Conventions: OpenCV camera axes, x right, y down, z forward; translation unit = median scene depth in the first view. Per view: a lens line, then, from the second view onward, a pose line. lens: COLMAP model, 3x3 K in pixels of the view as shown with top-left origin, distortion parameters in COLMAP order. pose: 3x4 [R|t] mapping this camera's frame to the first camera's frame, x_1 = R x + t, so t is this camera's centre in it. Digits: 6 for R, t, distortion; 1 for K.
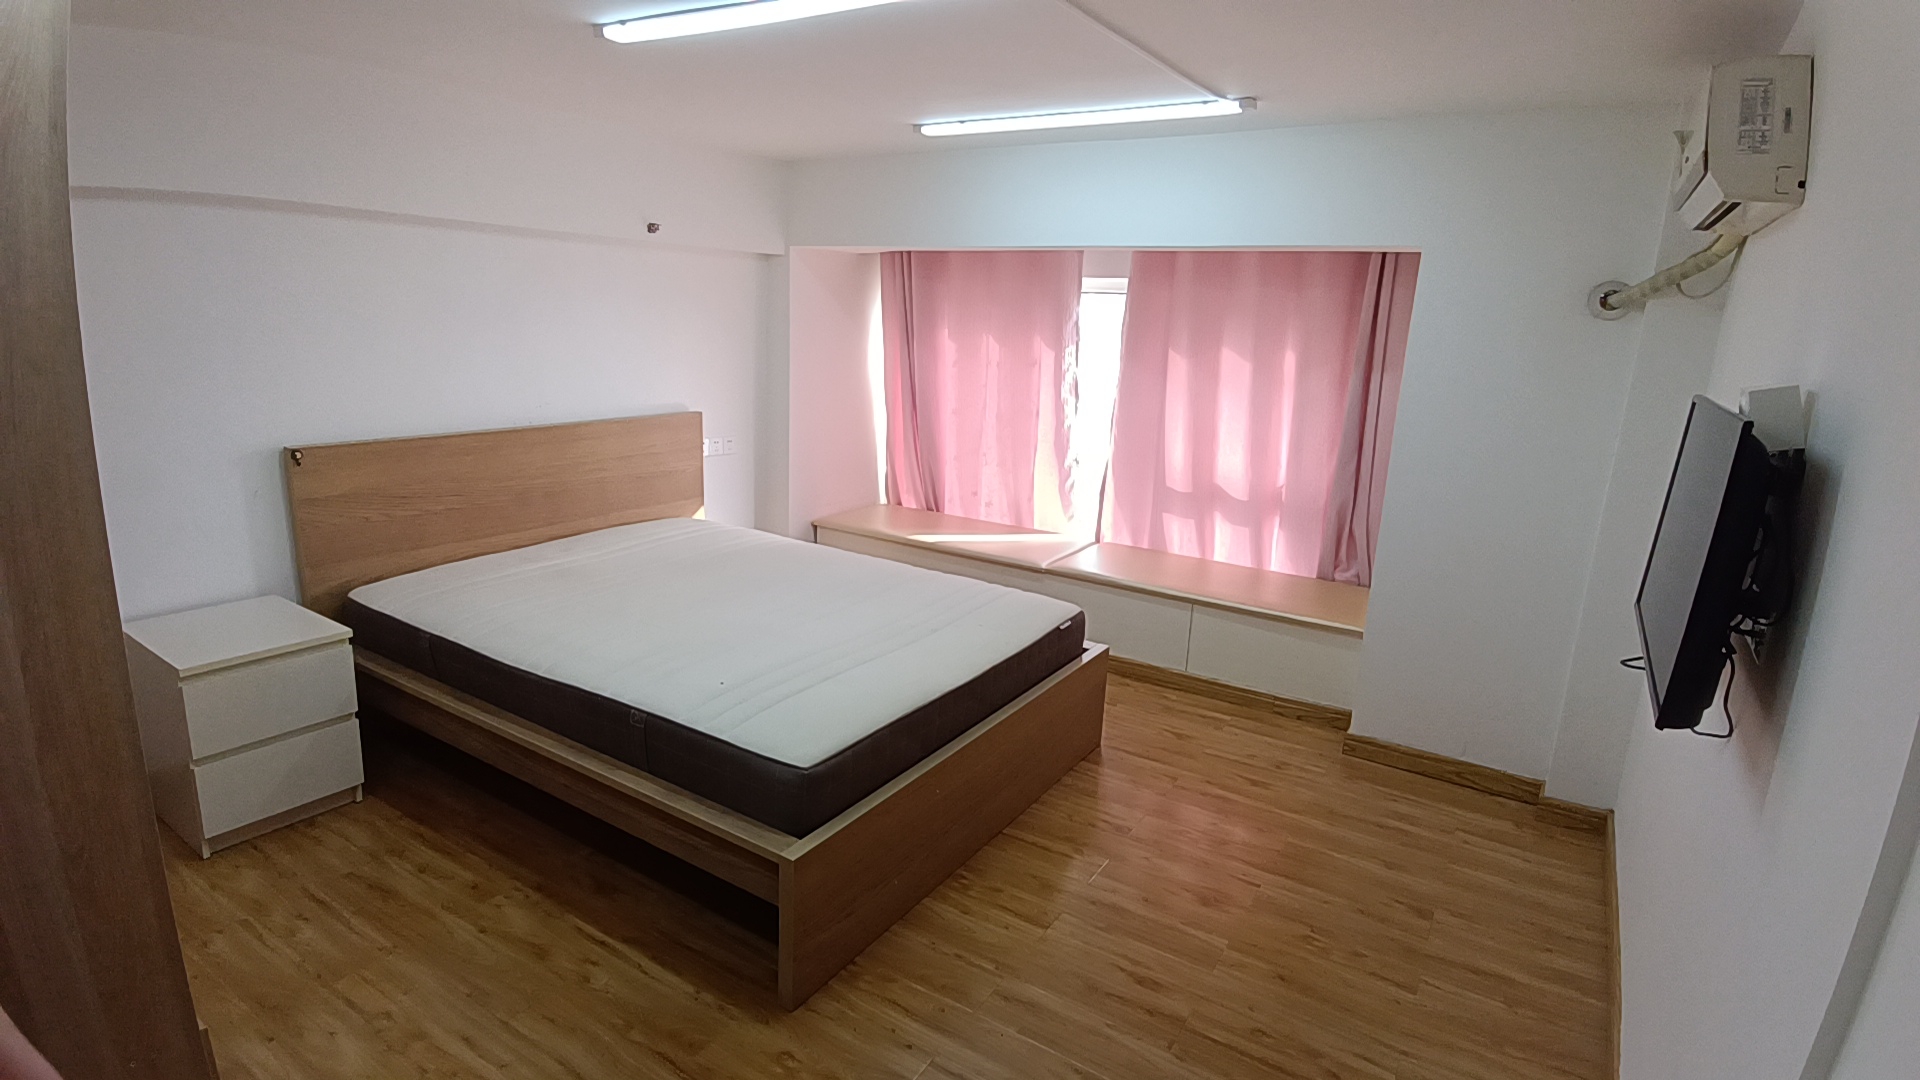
lens RADIAL K [[954.1, 0, 951.9], [0, 954.1, 541.3], [0, 0, 1]] dist [0.003793, -0.000385]
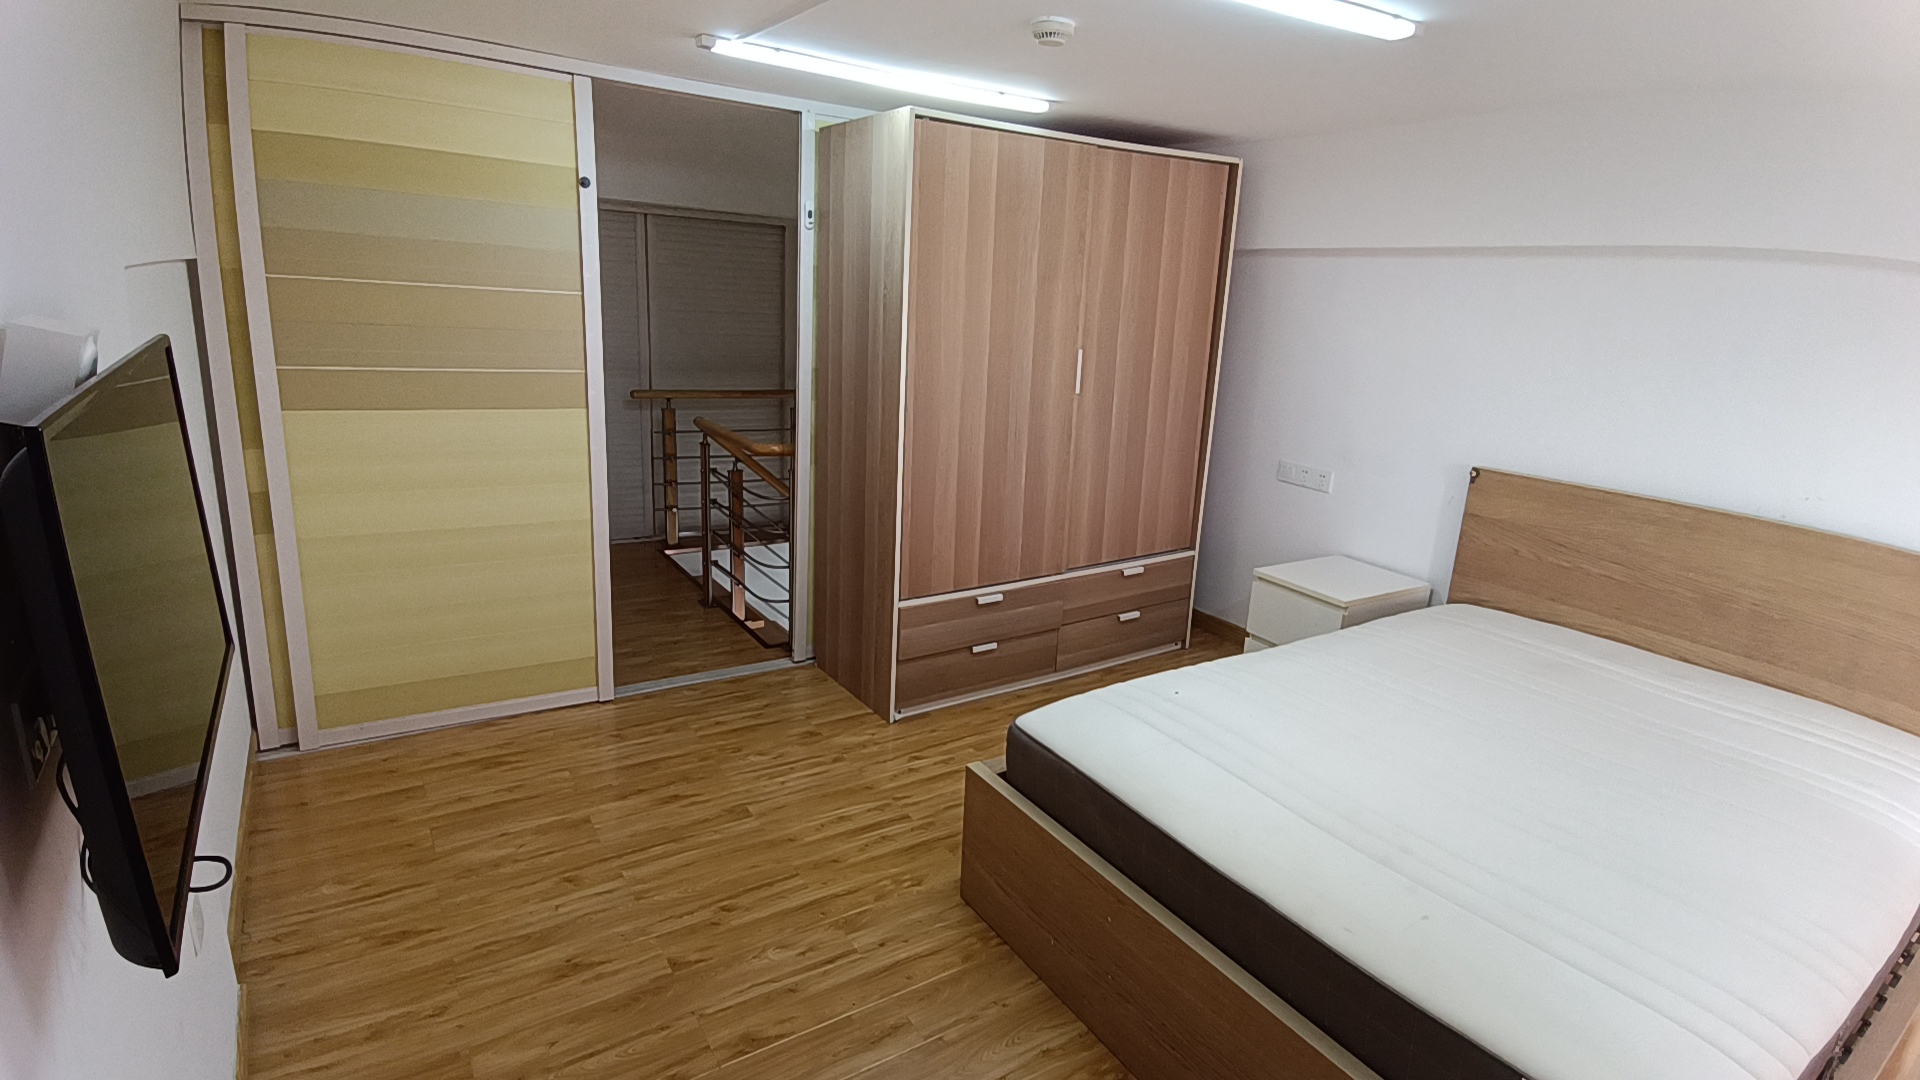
lens RADIAL K [[954.1, 0, 957.2], [0, 954.1, 526.9], [0, 0, 1]] dist [0.003793, -0.000385]
pose [[-0.421412, 0.163698, -0.891973, 0.560585], [-0.278986, 0.912472, 0.299267, -0.190890], [0.862890, 0.374963, -0.338857, 0.843543]]
